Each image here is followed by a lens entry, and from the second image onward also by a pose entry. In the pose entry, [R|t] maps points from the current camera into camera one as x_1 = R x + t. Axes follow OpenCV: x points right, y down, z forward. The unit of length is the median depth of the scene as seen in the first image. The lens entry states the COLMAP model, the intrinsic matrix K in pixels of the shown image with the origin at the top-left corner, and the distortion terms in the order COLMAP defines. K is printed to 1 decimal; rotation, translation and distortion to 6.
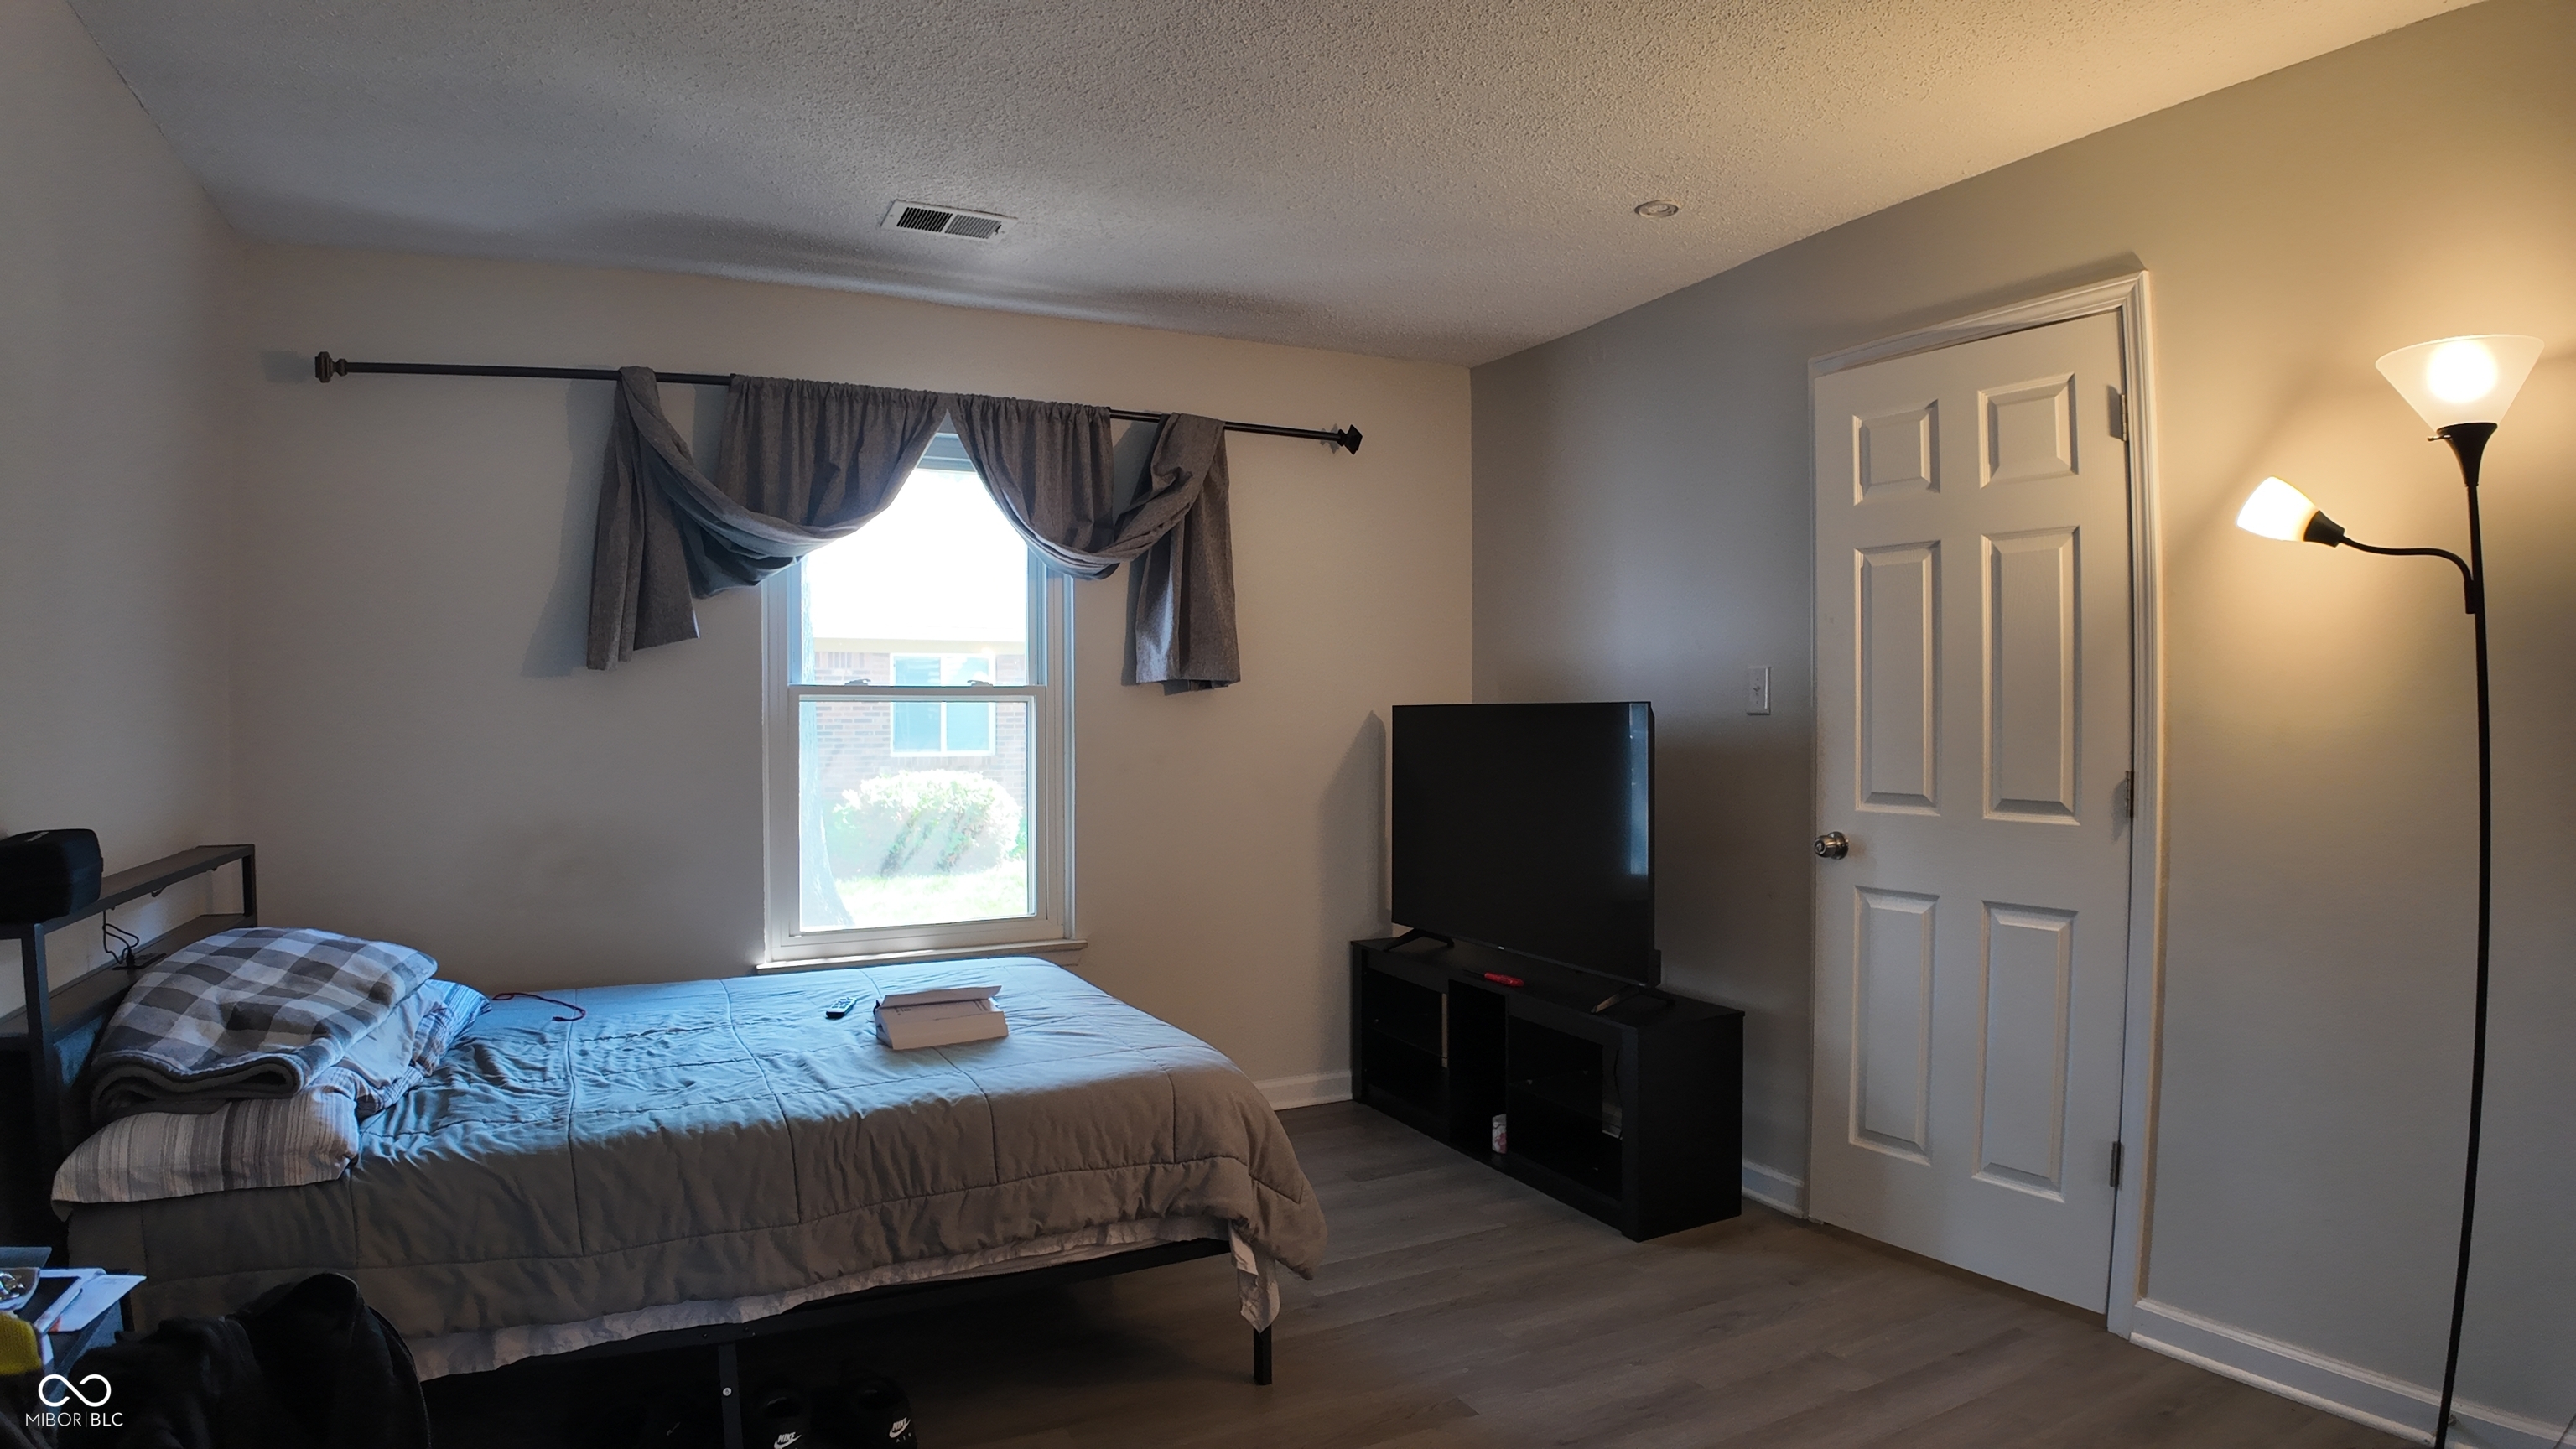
lens RADIAL K [[1388.2, 0, 1288.0], [0, 1388.2, 724.5], [0, 0, 1]] dist [-0.004636, -0.091237]
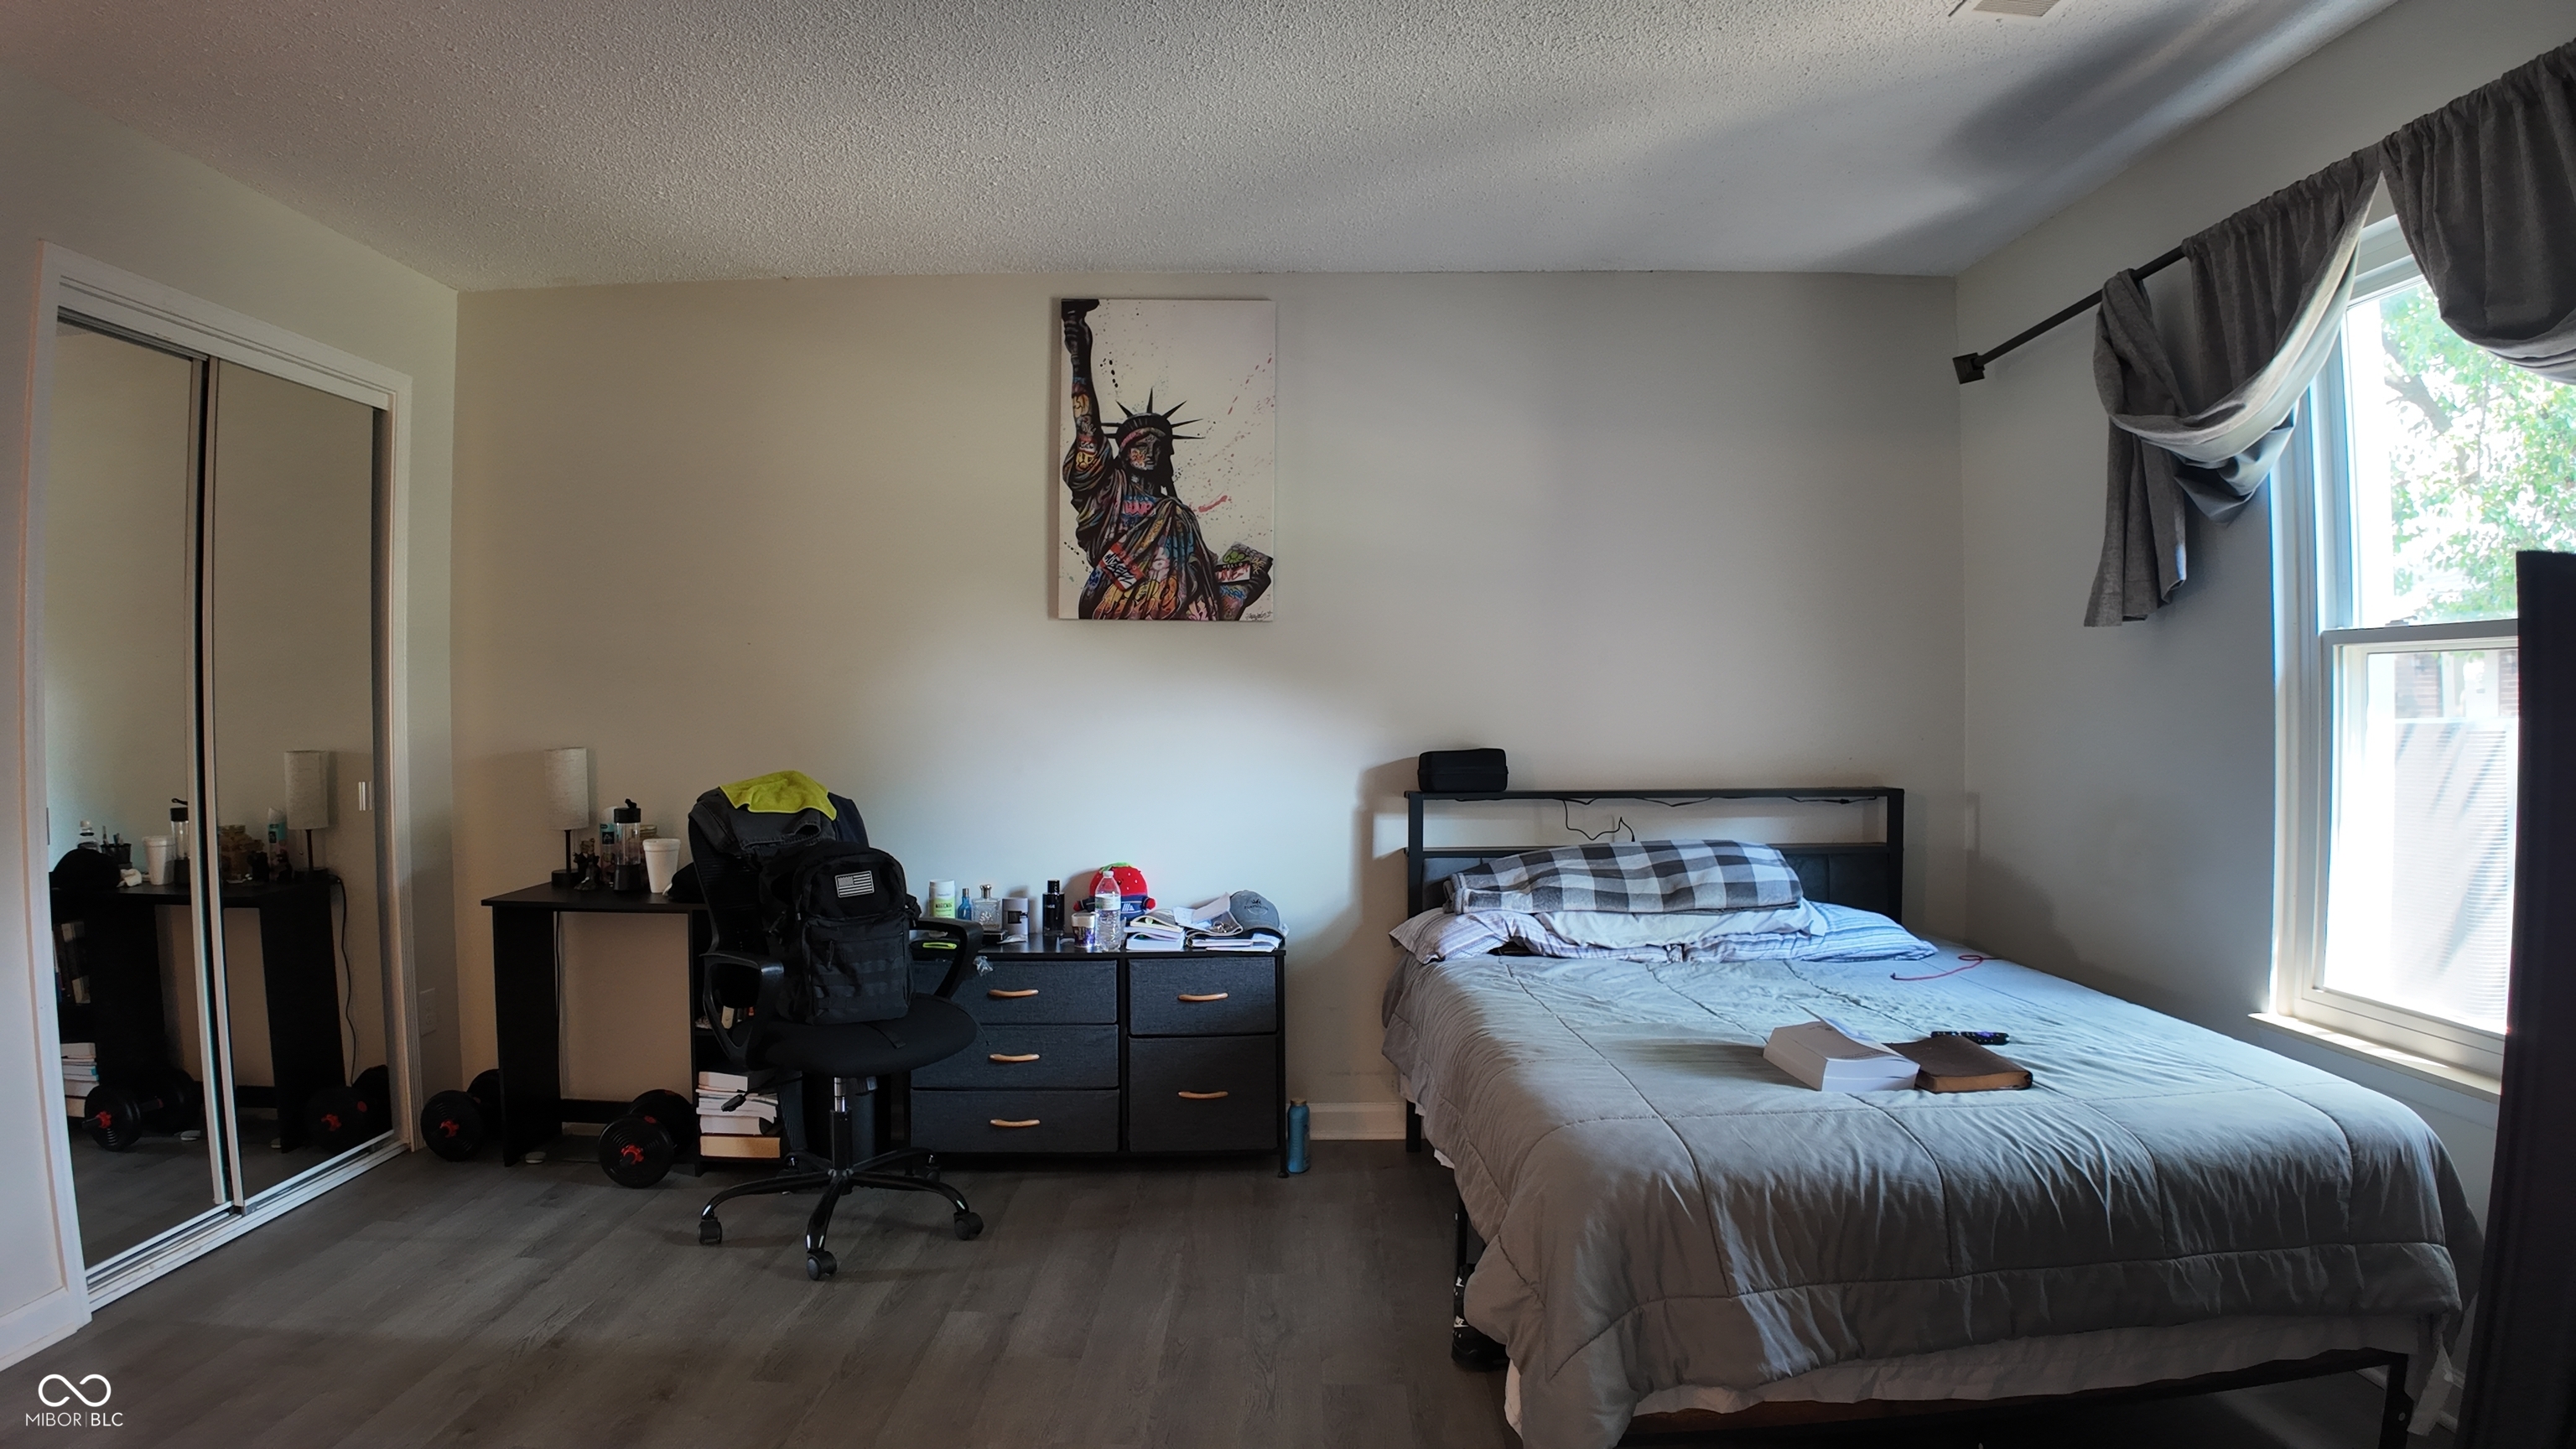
lens RADIAL K [[1408.5, 0, 1286.6], [0, 1408.5, 715.2], [0, 0, 1]] dist [-0.093706, -0.017586]
pose [[-0.461057, 0.011228, -0.887299, 0.749031], [0.003864, 0.999936, 0.010645, 0.008020], [0.887362, 0.001480, -0.461071, 1.330382]]
